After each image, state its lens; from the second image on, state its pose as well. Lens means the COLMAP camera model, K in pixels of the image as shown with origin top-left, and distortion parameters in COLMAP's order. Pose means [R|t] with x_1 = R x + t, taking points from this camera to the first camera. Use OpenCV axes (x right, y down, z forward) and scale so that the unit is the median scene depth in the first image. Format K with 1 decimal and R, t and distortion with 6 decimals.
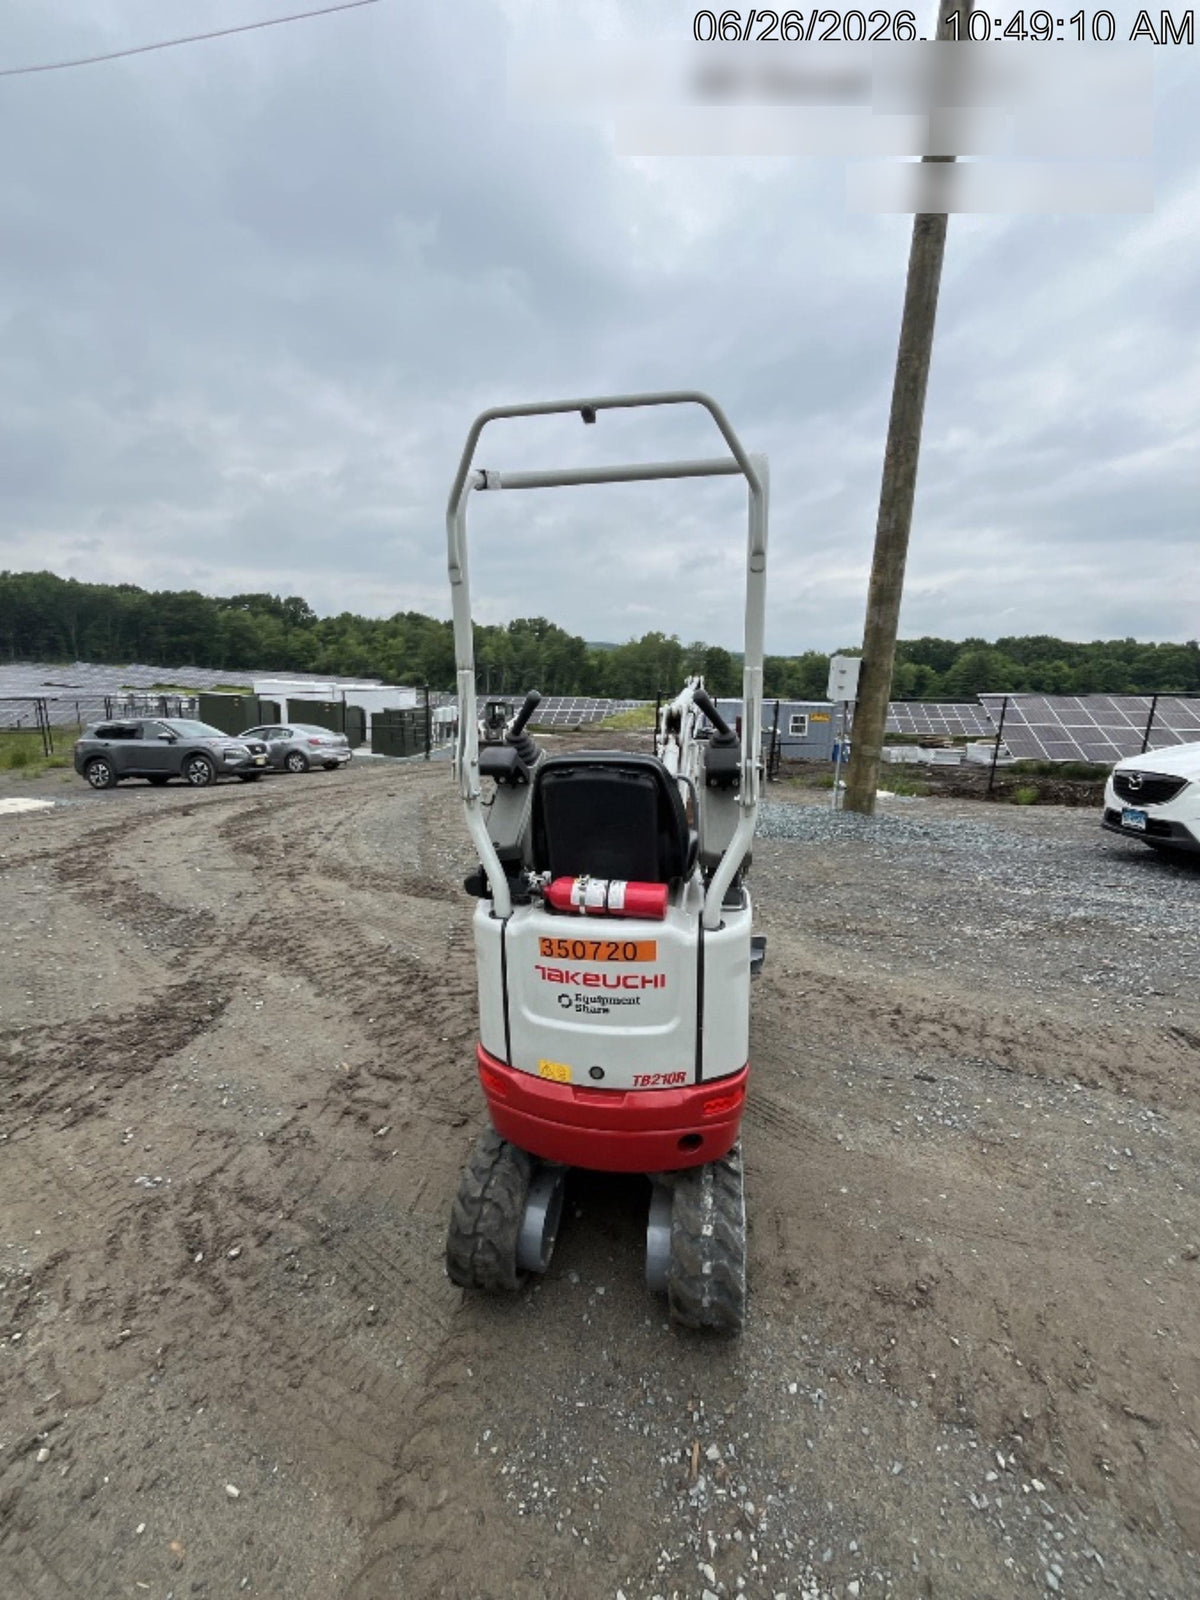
lens RADIAL K [[648.0, 0, 601.4], [0, 648.0, 798.0], [0, 0, 1]] dist [0.000289, -0.000281]
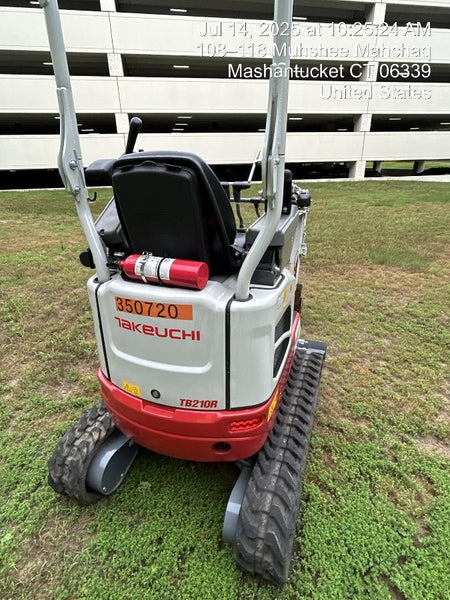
lens RADIAL K [[325.4, 0, 227.5], [0, 325.4, 301.5], [0, 0, 1]] dist [-0.001711, 0.002154]
pose [[0.984257, 0.076825, -0.159176, 0.245750], [-0.048667, 0.983580, 0.173788, 0.092636], [0.169913, -0.163305, 0.971834, 0.365067]]
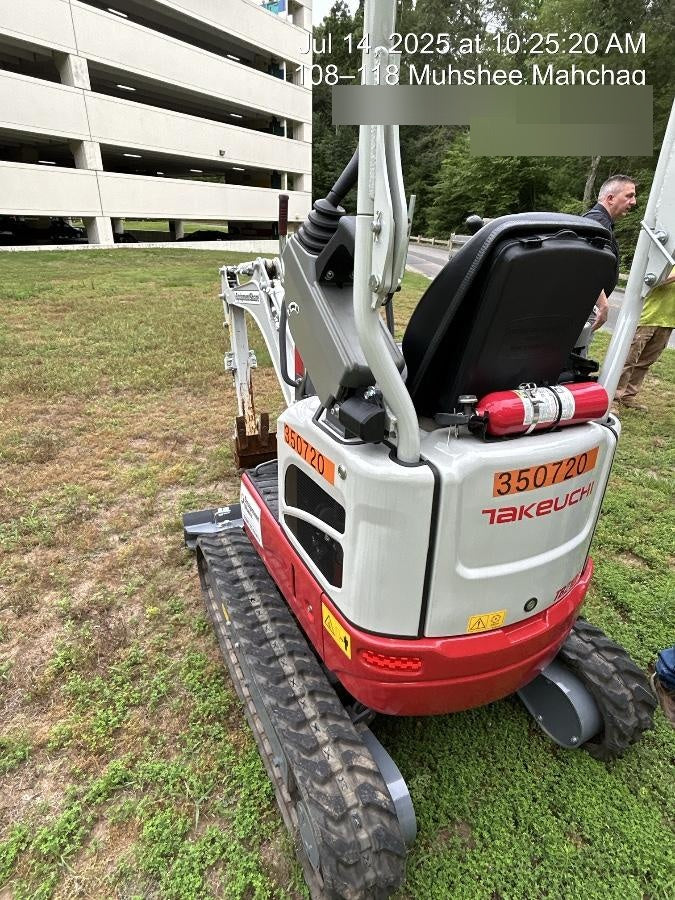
lens RADIAL K [[488.1, 0, 335.9], [0, 488.1, 447.5], [0, 0, 1]] dist [-0.001711, 0.002154]
pose [[0.812473, -0.200531, 0.547425, -0.547934], [0.090067, 0.970883, 0.221976, 0.040506], [-0.575999, -0.131045, 0.806878, 0.640477]]
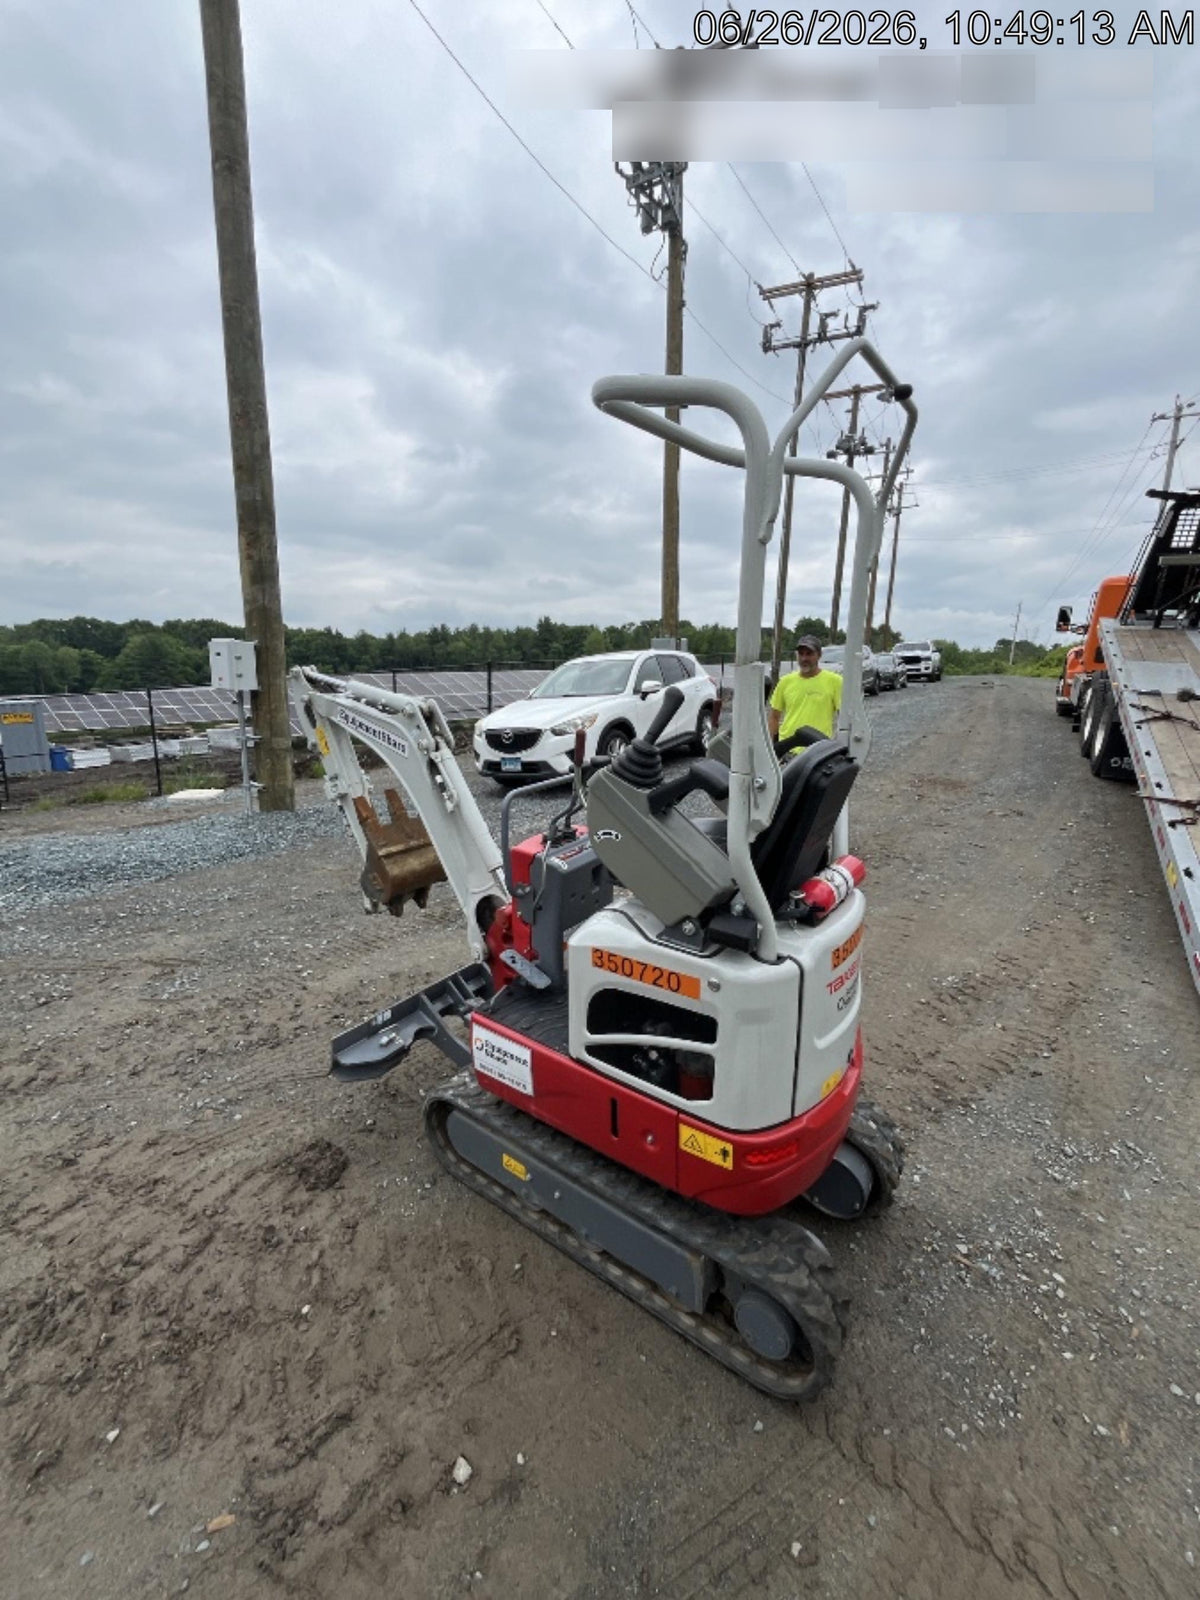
lens RADIAL K [[648.0, 0, 598.7], [0, 648.0, 797.9], [0, 0, 1]] dist [0.000289, -0.000281]
pose [[0.431452, -0.208671, 0.877671, -0.982945], [0.187127, 0.972422, 0.139209, -0.182743], [-0.882515, 0.104174, 0.458601, 0.837972]]
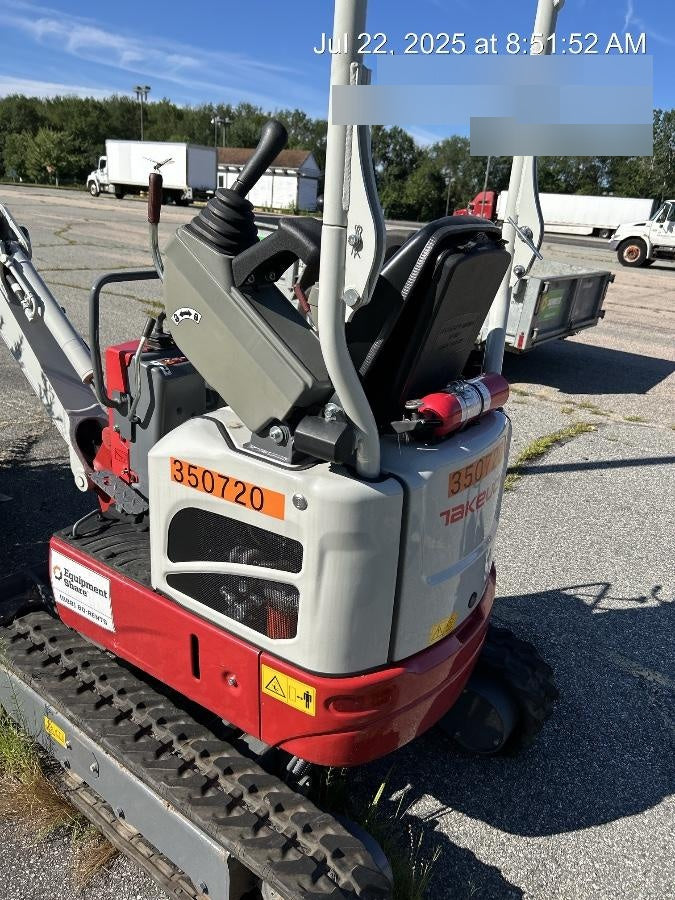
lens RADIAL K [[669.0, 0, 339.0], [0, 669.0, 445.0], [0, 0, 1]] dist [-0.002368, -0.007290]
pose [[0.407325, -0.278178, 0.869887, -0.817698], [0.117258, 0.960529, 0.252258, -0.033221], [-0.905725, -0.000750, 0.423866, 0.773359]]
